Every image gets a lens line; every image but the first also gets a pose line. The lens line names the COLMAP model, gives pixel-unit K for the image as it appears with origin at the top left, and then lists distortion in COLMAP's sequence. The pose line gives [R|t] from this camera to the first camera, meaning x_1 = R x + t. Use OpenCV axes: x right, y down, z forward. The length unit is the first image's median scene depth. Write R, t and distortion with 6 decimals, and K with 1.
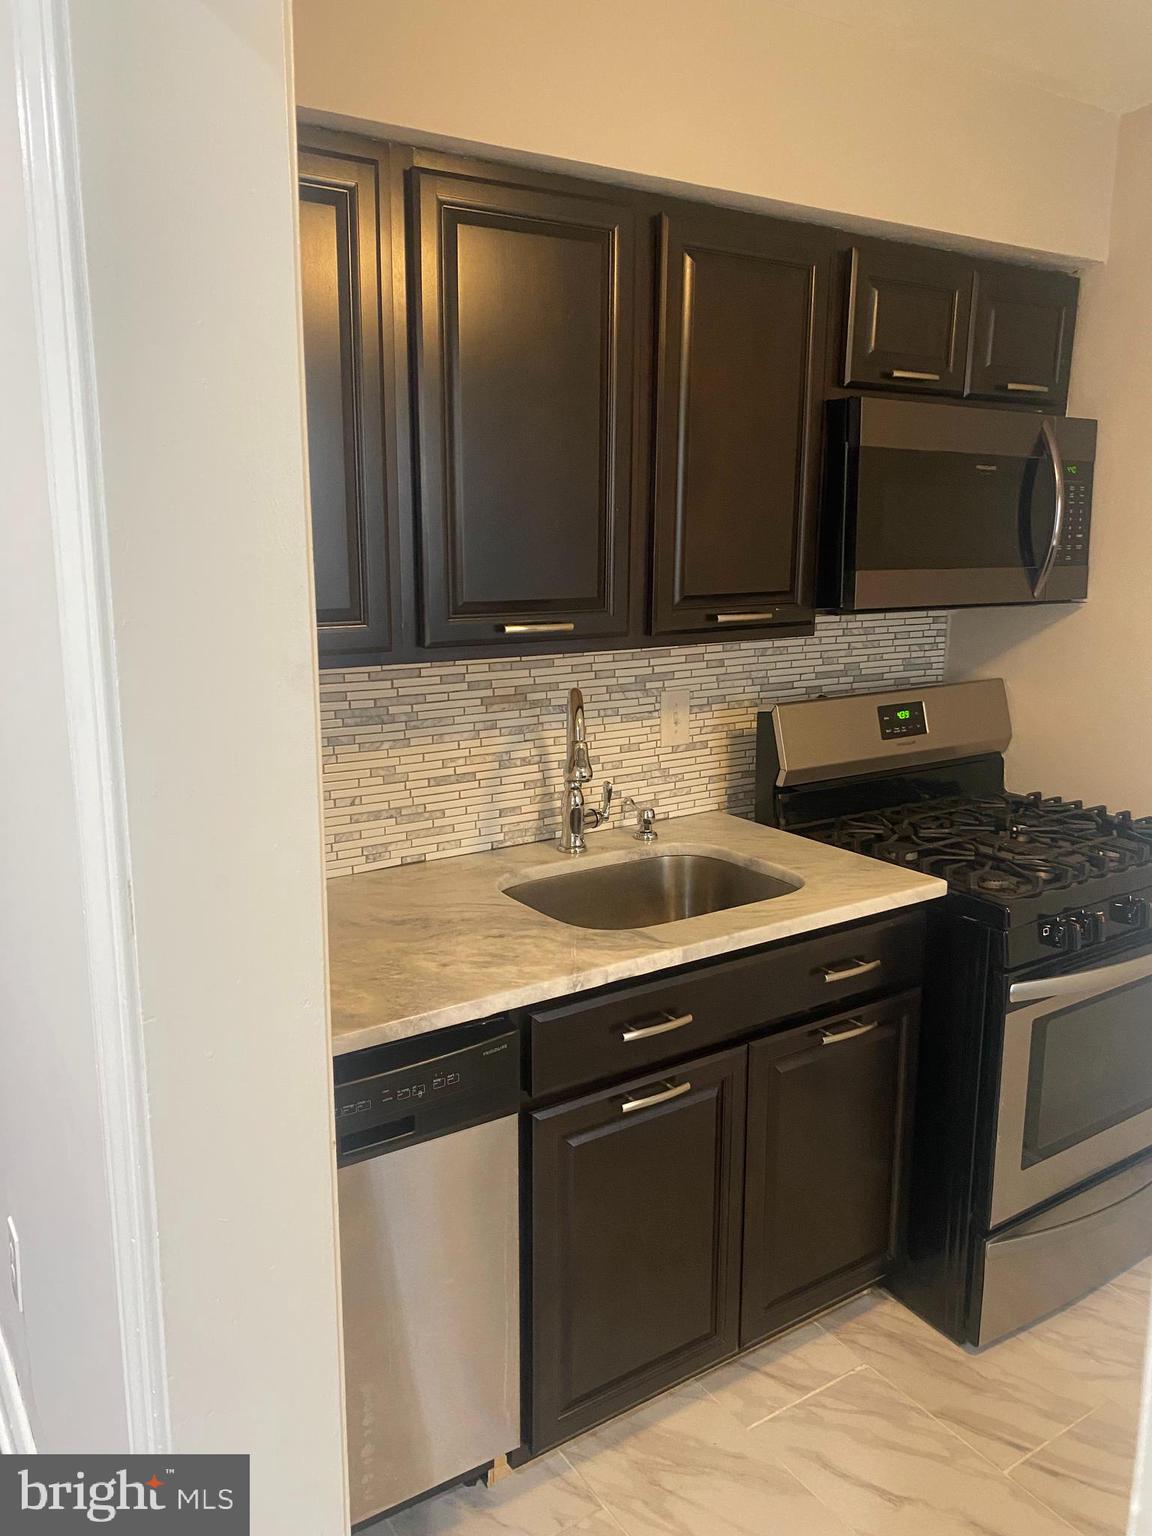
lens RADIAL K [[1180.0, 0, 572.5], [0, 1180.0, 754.3], [0, 0, 1]] dist [0.136913, -0.251880]
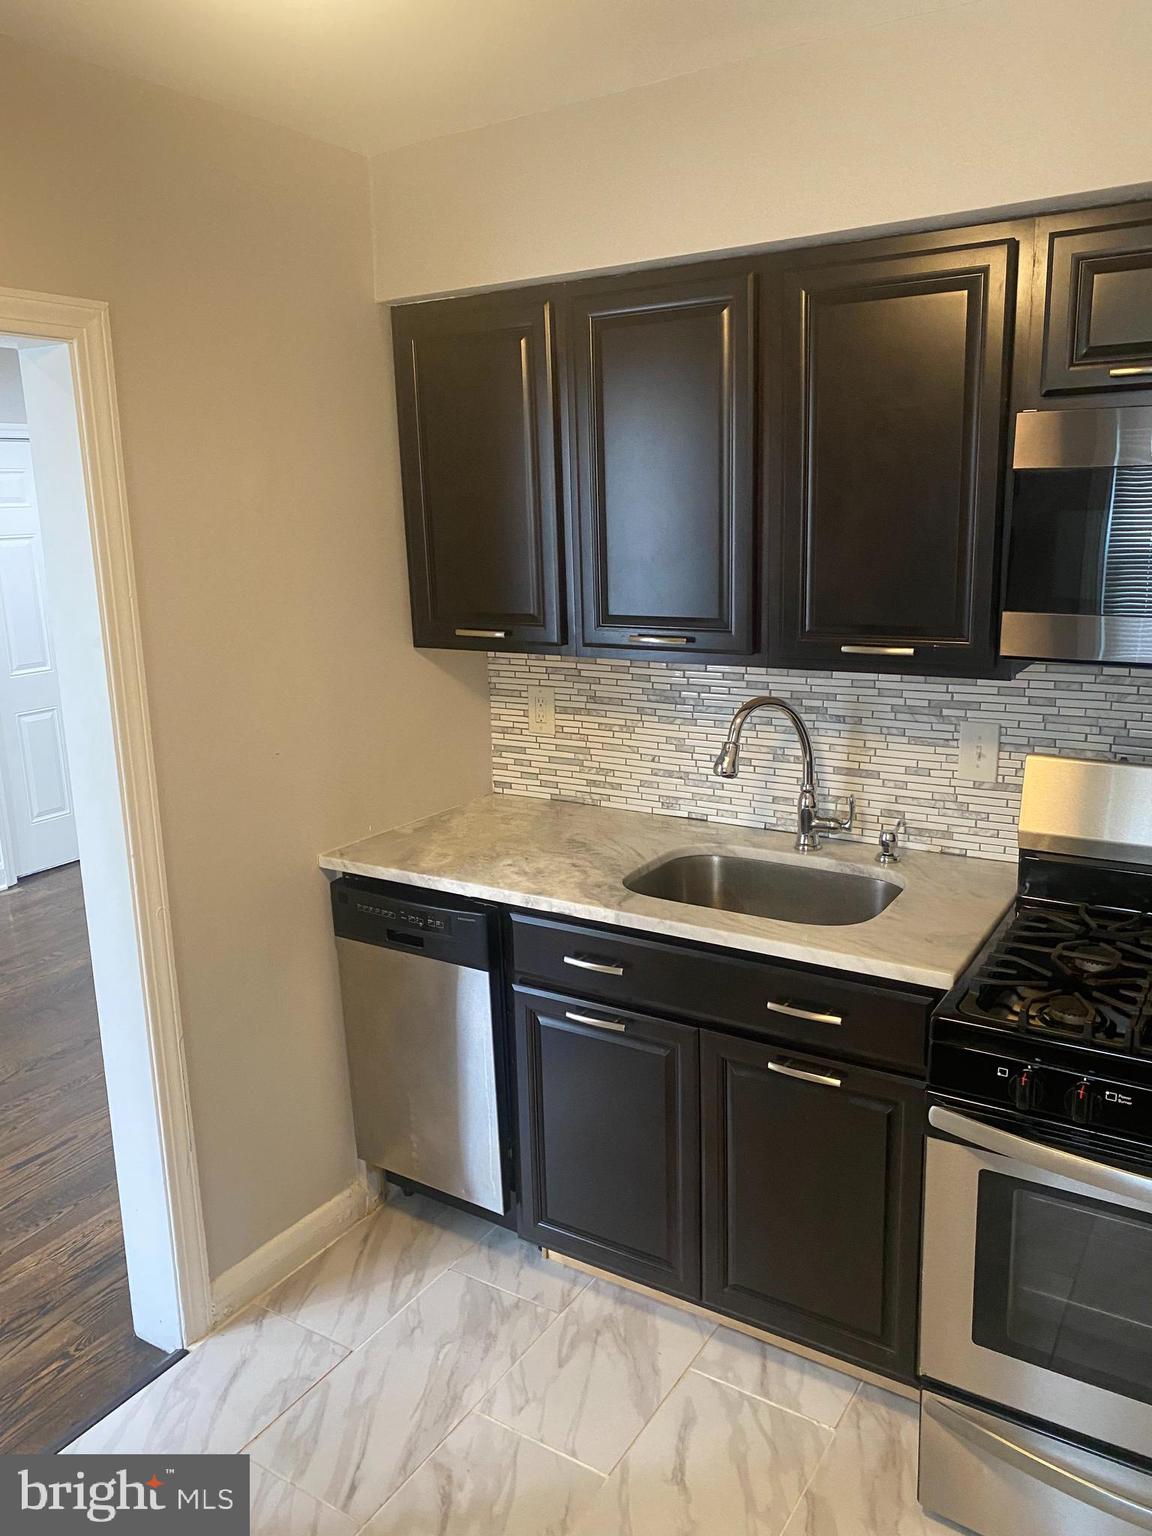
lens RADIAL K [[1173.8, 0, 576.0], [0, 1173.8, 768.0], [0, 0, 1]] dist [0.093145, -0.129173]
pose [[0.389393, 0.191516, -0.900941, 0.846855], [-0.149471, 0.978318, 0.143361, -0.109829], [0.908863, 0.078841, 0.409576, 0.343102]]
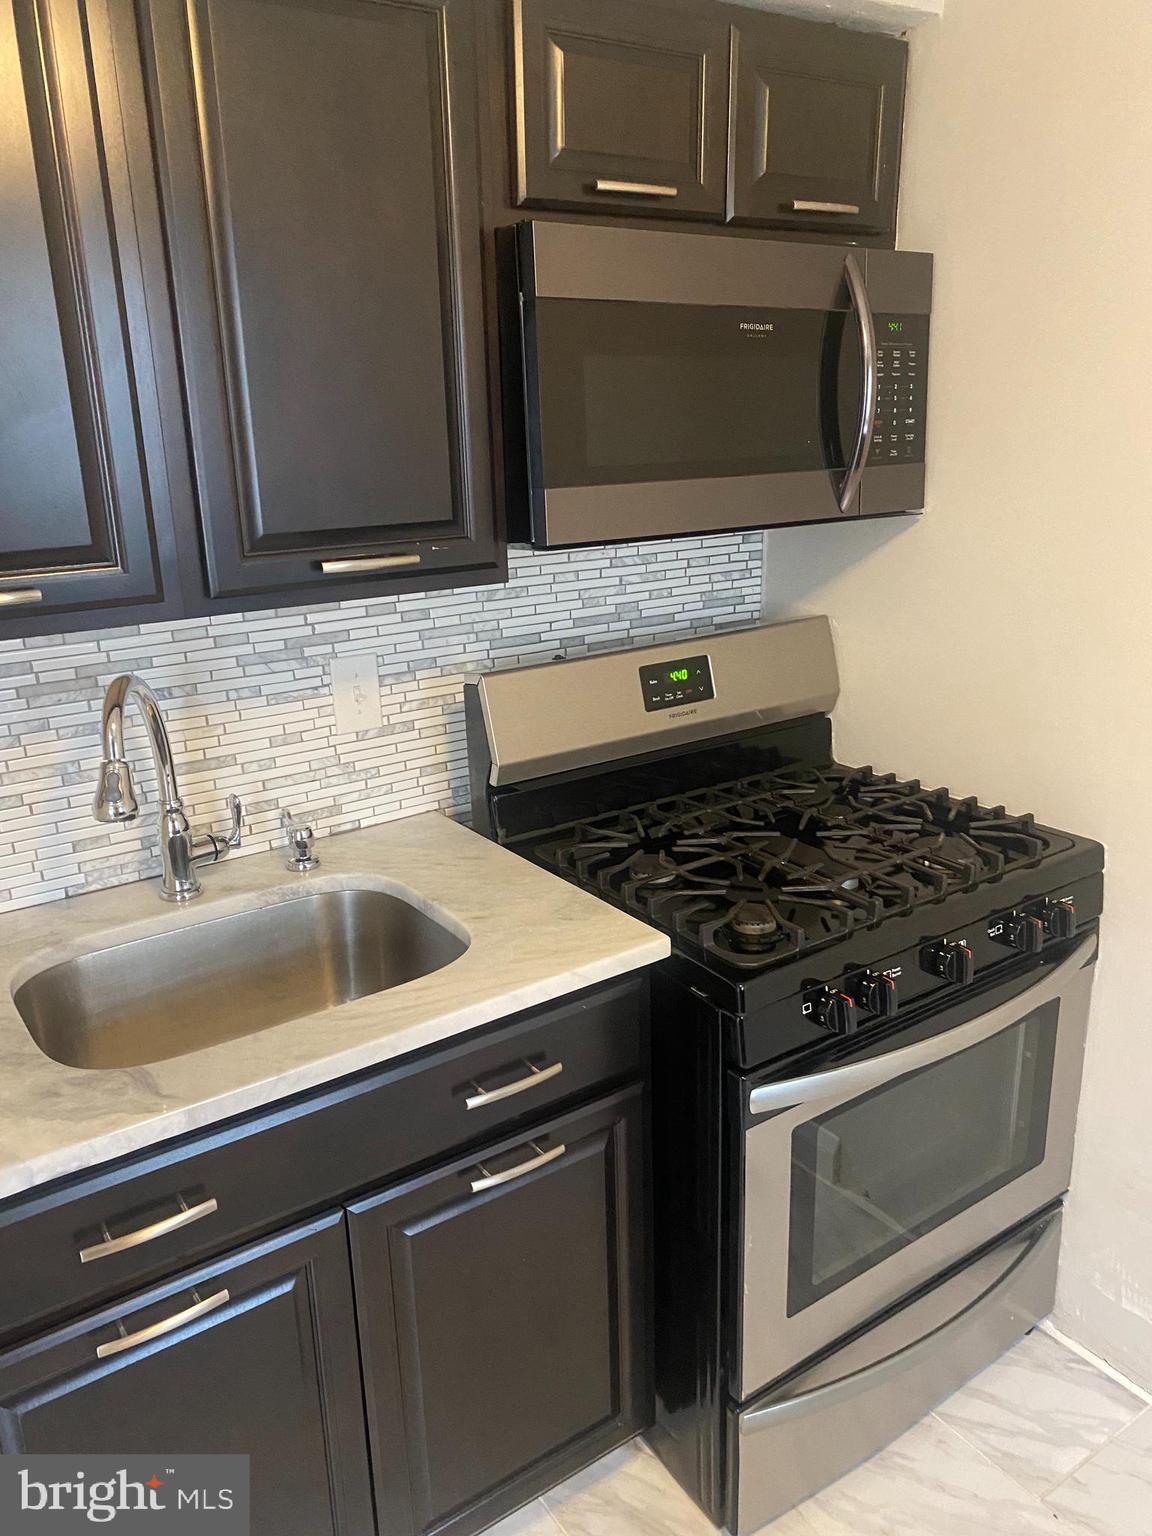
lens RADIAL K [[1173.8, 0, 576.0], [0, 1173.8, 768.0], [0, 0, 1]] dist [0.093145, -0.129173]
pose [[0.999500, -0.031532, -0.002256, 0.232523], [0.031596, 0.994104, 0.103721, -0.058799], [-0.001027, -0.103741, 0.994604, 0.285529]]
